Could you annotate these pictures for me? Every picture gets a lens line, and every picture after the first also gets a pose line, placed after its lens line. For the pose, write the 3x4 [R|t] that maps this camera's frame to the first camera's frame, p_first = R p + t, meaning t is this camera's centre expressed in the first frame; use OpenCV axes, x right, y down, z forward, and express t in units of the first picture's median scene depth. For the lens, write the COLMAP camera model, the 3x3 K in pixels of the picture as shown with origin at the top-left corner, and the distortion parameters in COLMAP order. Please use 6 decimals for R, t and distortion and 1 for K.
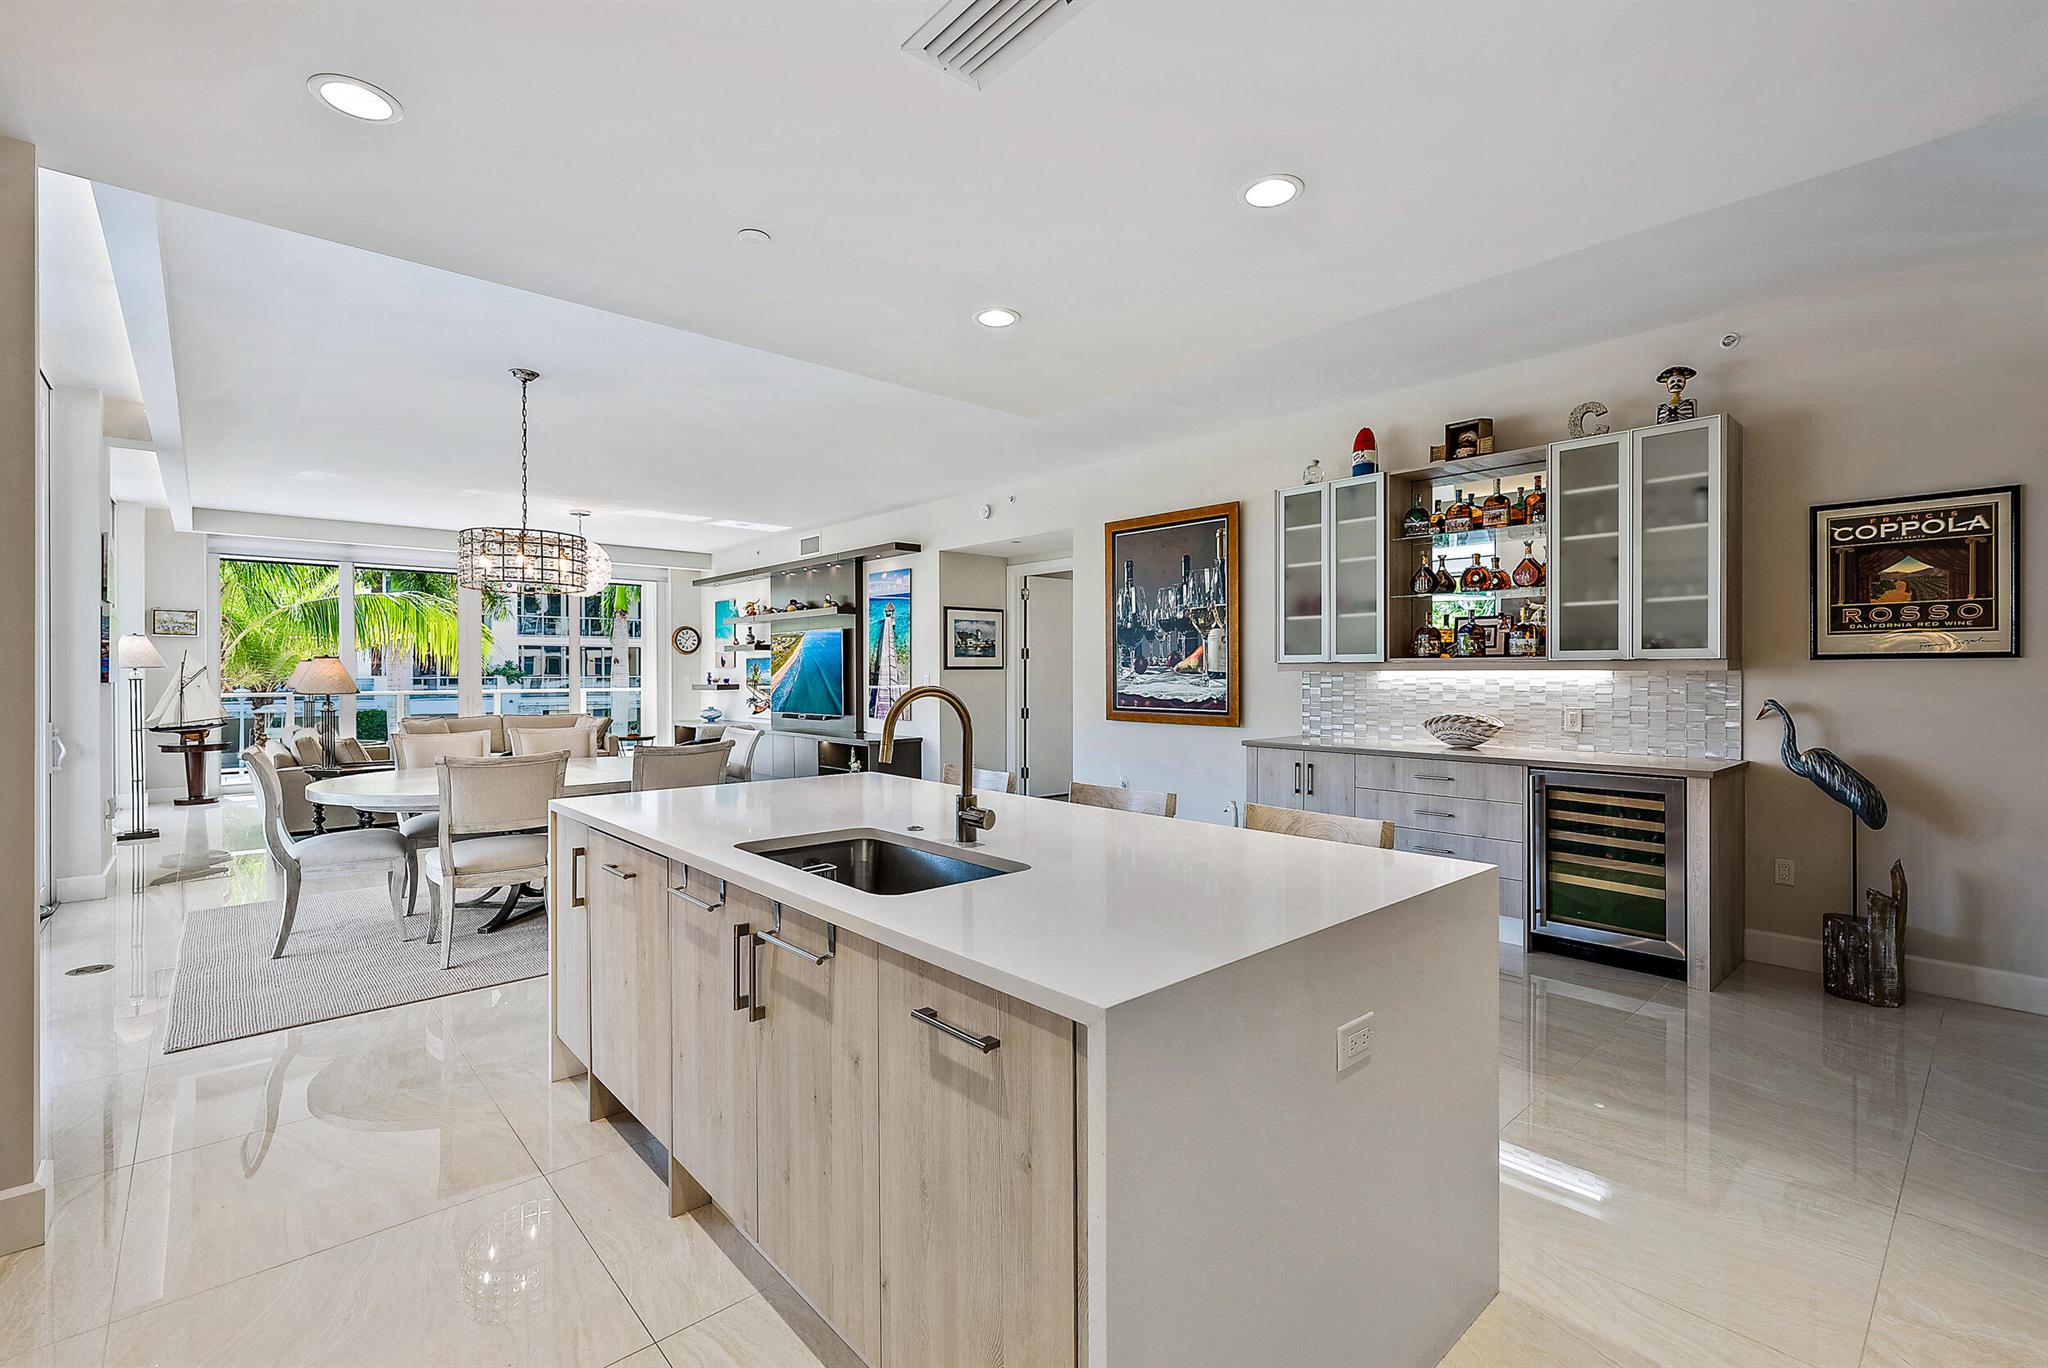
lens RADIAL K [[894.6, 0, 1028.4], [0, 894.6, 670.7], [0, 0, 1]] dist [0.001453, 0.000084]
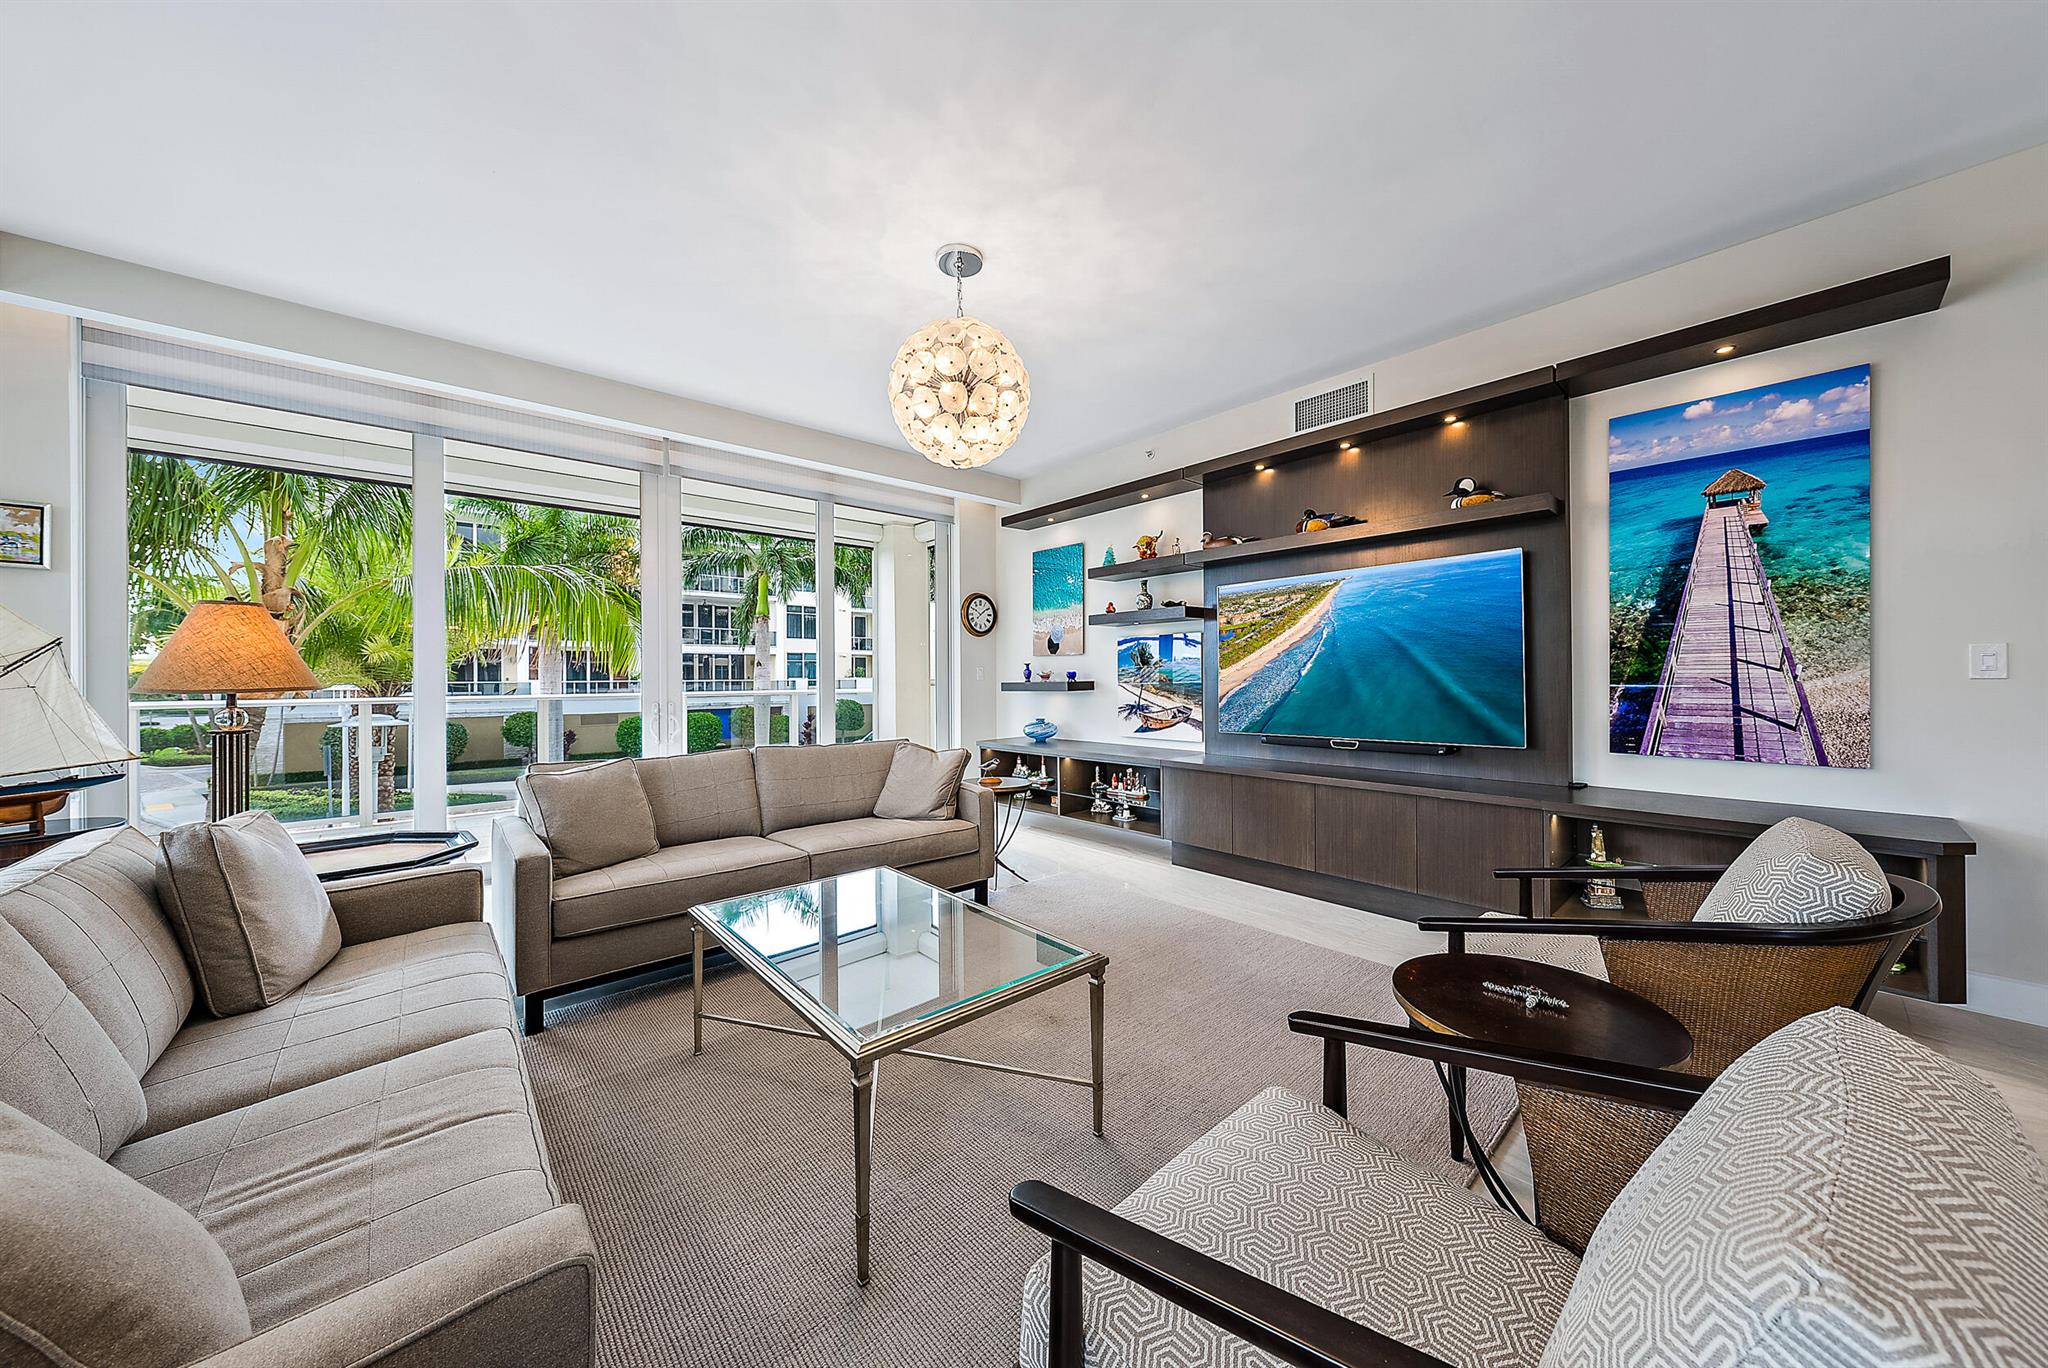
lens RADIAL K [[695.1, 0, 1028.2], [0, 695.1, 677.0], [0, 0, 1]] dist [-0.000415, -0.000059]
pose [[0.999859, -0.004321, -0.016207, -0.433987], [0.004350, 0.999989, 0.001716, 0.013436], [0.016200, -0.001786, 0.999867, 0.636675]]
